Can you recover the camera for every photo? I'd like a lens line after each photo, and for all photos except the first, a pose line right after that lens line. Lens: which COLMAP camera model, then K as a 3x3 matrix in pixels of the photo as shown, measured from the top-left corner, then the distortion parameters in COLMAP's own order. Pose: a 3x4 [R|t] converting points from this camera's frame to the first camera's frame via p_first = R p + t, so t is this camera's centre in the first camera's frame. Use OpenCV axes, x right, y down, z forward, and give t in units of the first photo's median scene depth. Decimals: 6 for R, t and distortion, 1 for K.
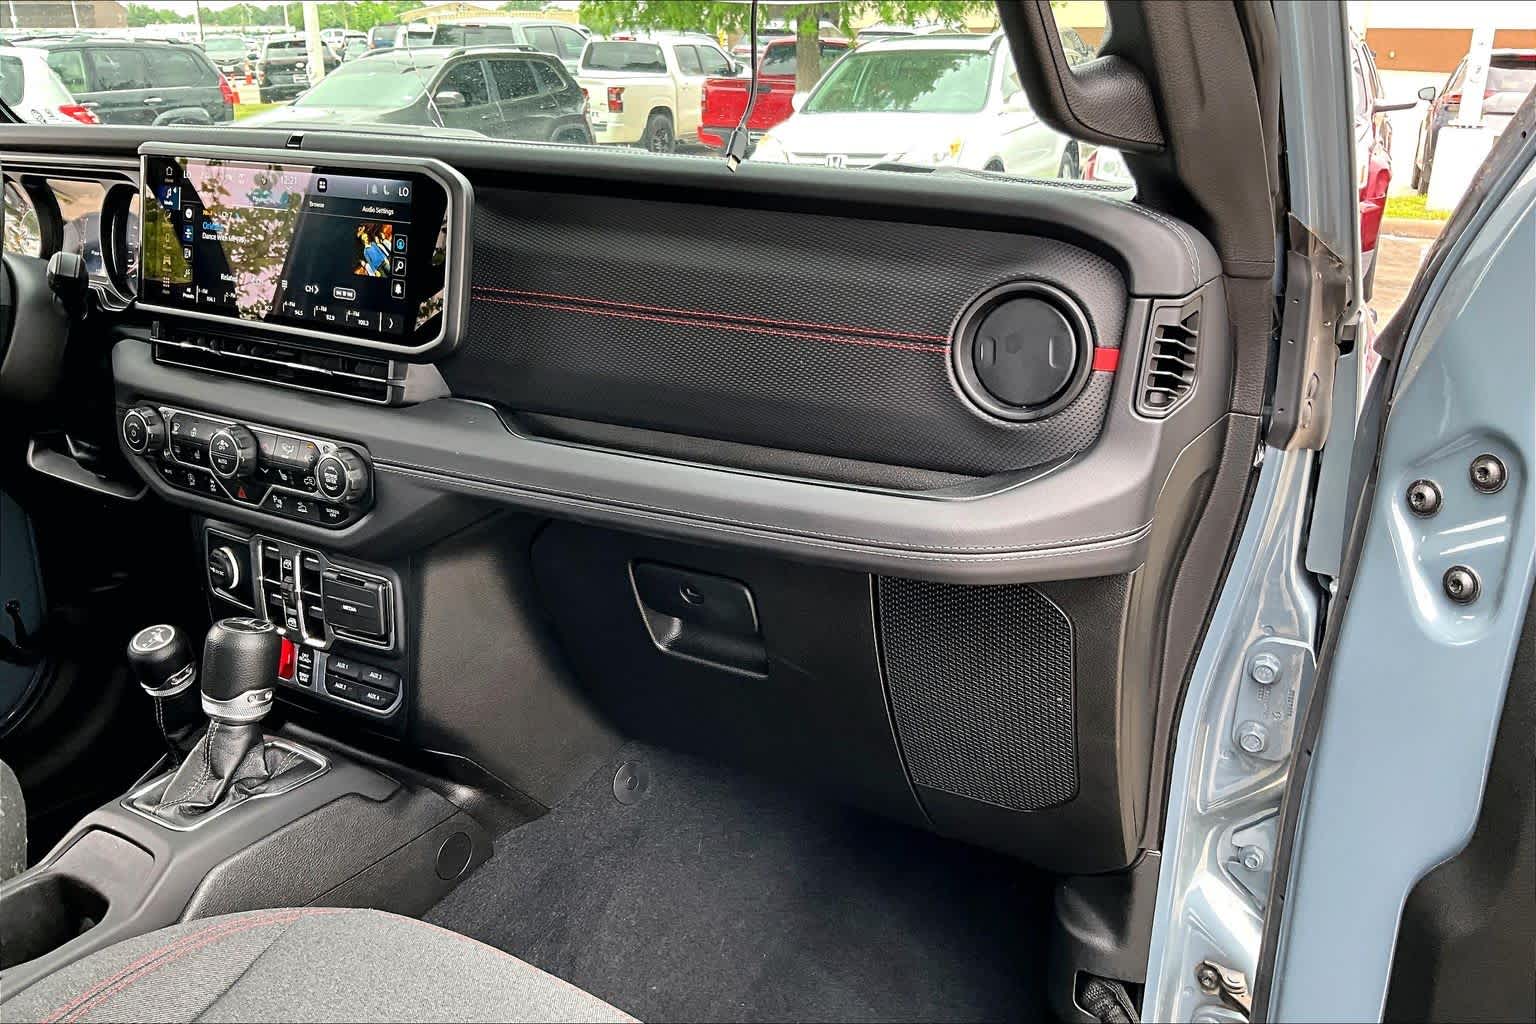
lens RADIAL K [[1294.1, 0, 768.0], [0, 1294.1, 512.0], [0, 0, 1]] dist [0.016481, -0.080570]
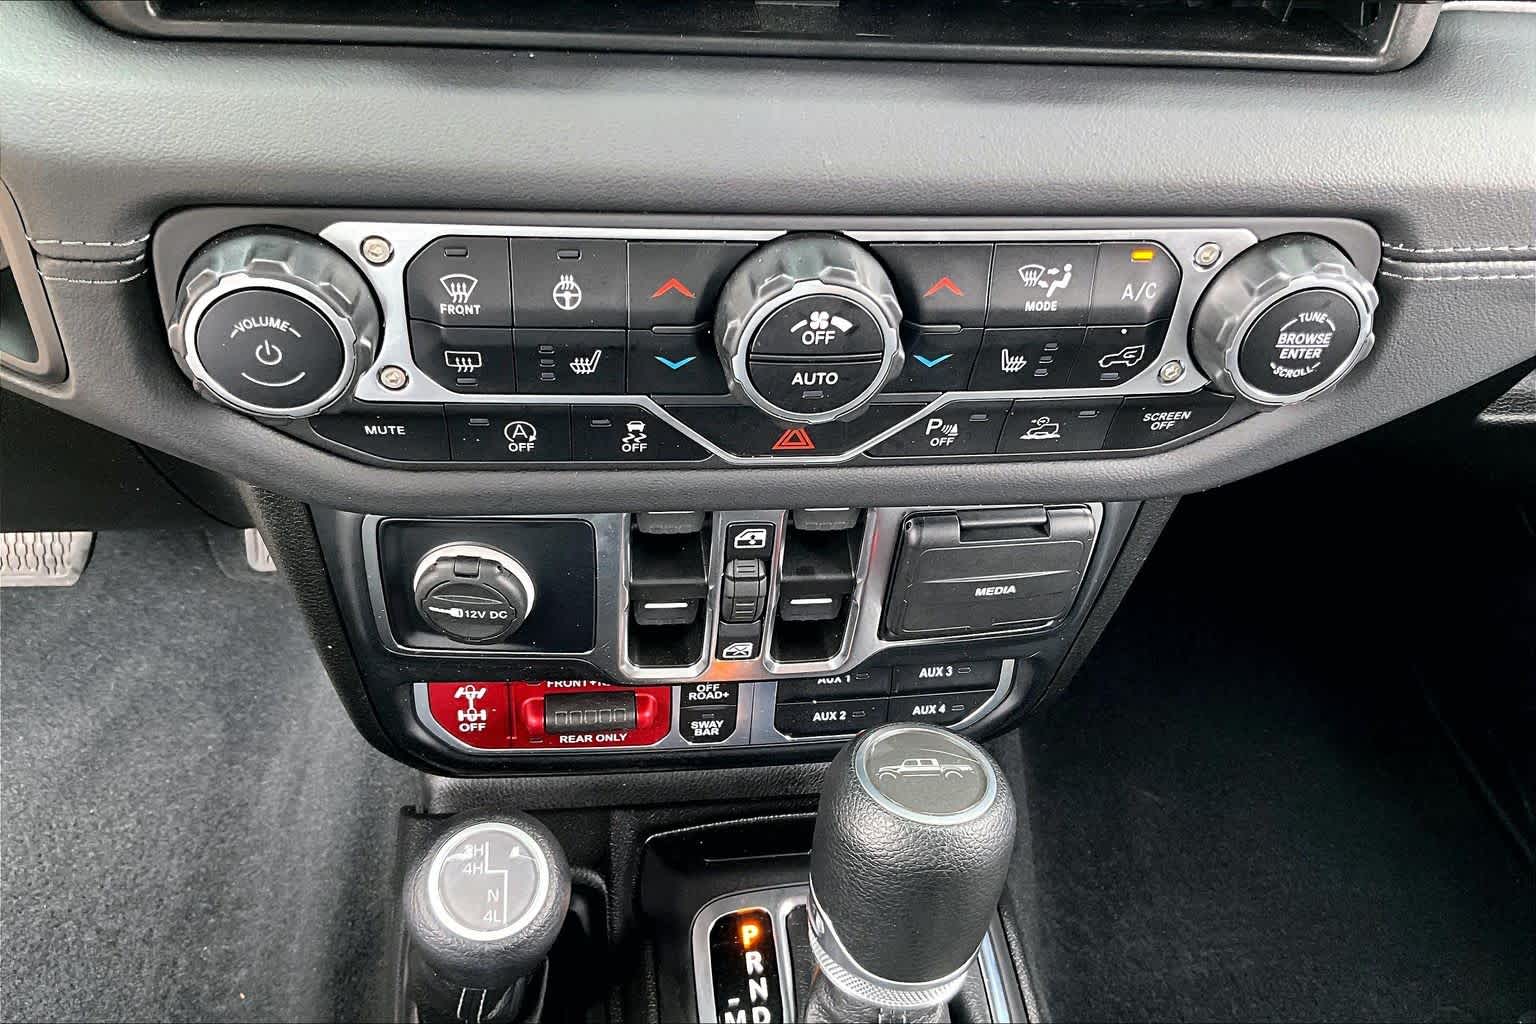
lens RADIAL K [[1294.1, 0, 768.0], [0, 1294.1, 512.0], [0, 0, 1]] dist [0.016481, -0.080570]
pose [[0.786178, -0.386661, 0.482098, -0.557916], [0.123410, 0.862606, 0.490593, -0.150954], [-0.605553, -0.326197, 0.725879, 0.752317]]
